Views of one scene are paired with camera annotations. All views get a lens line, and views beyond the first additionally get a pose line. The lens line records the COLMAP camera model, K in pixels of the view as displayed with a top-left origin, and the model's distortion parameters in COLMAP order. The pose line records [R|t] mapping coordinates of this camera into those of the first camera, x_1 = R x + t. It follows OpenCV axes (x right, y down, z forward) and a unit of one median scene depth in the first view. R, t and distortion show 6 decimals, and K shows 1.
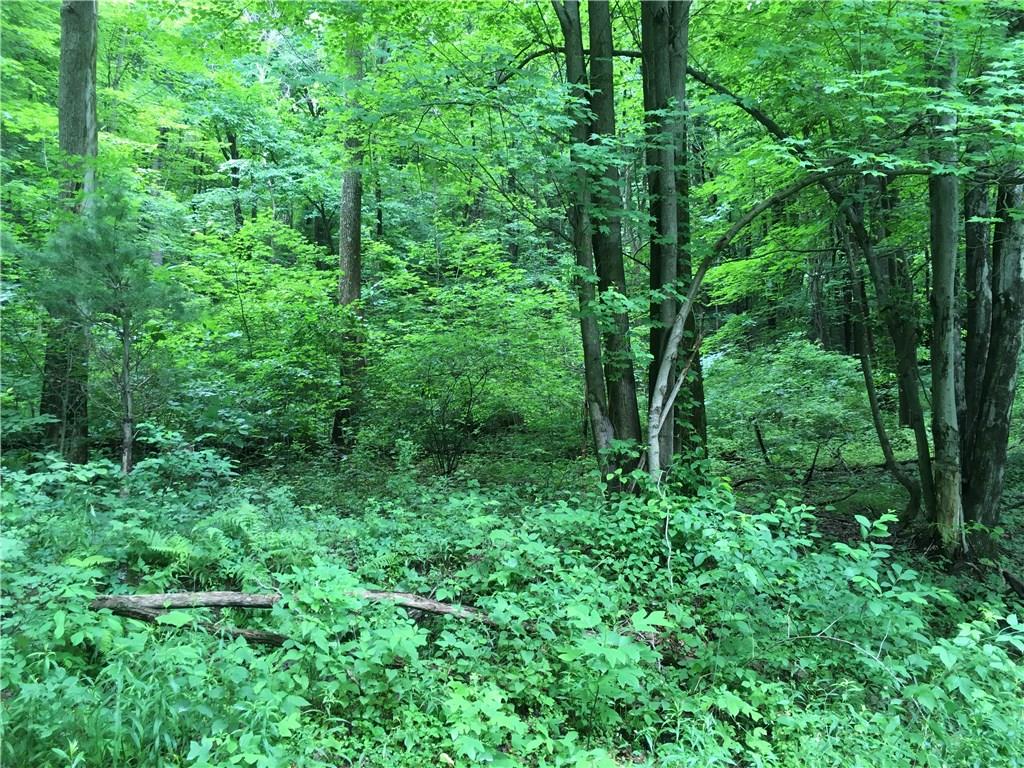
lens RADIAL K [[867.1, 0, 515.2], [0, 867.1, 380.1], [0, 0, 1]] dist [0.075326, -0.078284]
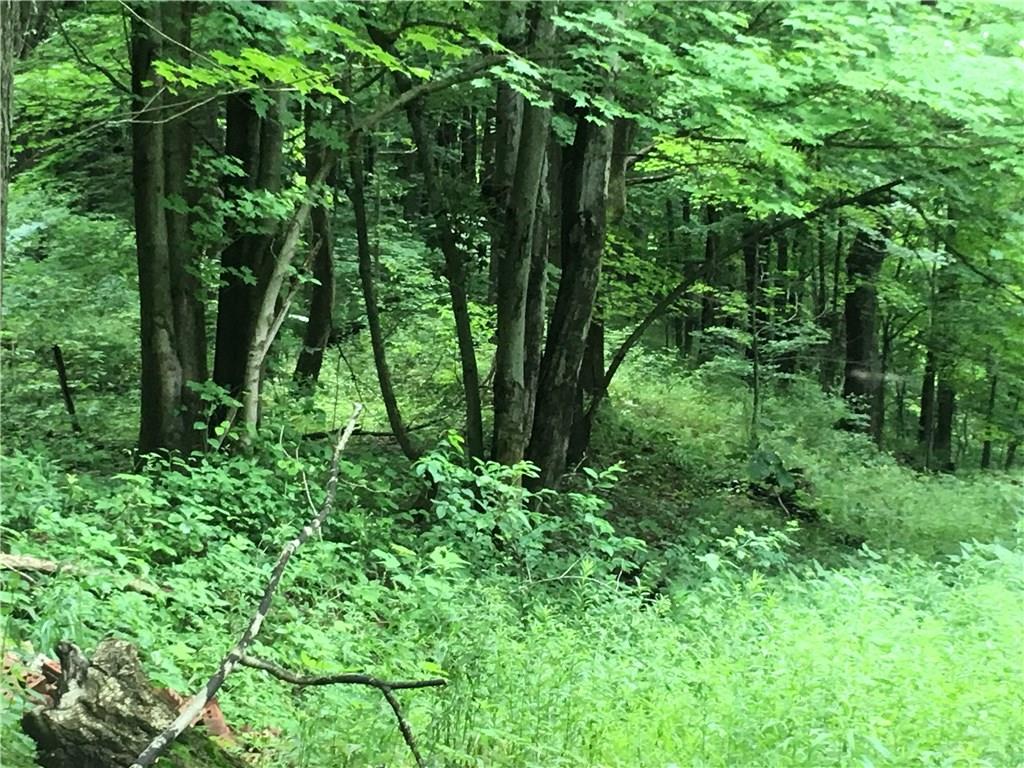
lens RADIAL K [[2438.9, 0, 510.7], [0, 2438.9, 382.3], [0, 0, 1]] dist [0.038555, 0.000000]
pose [[0.800303, 0.044972, 0.597907, -0.892931], [-0.084497, 0.995691, 0.038209, -0.031434], [-0.593613, -0.081100, 0.800654, -0.791334]]
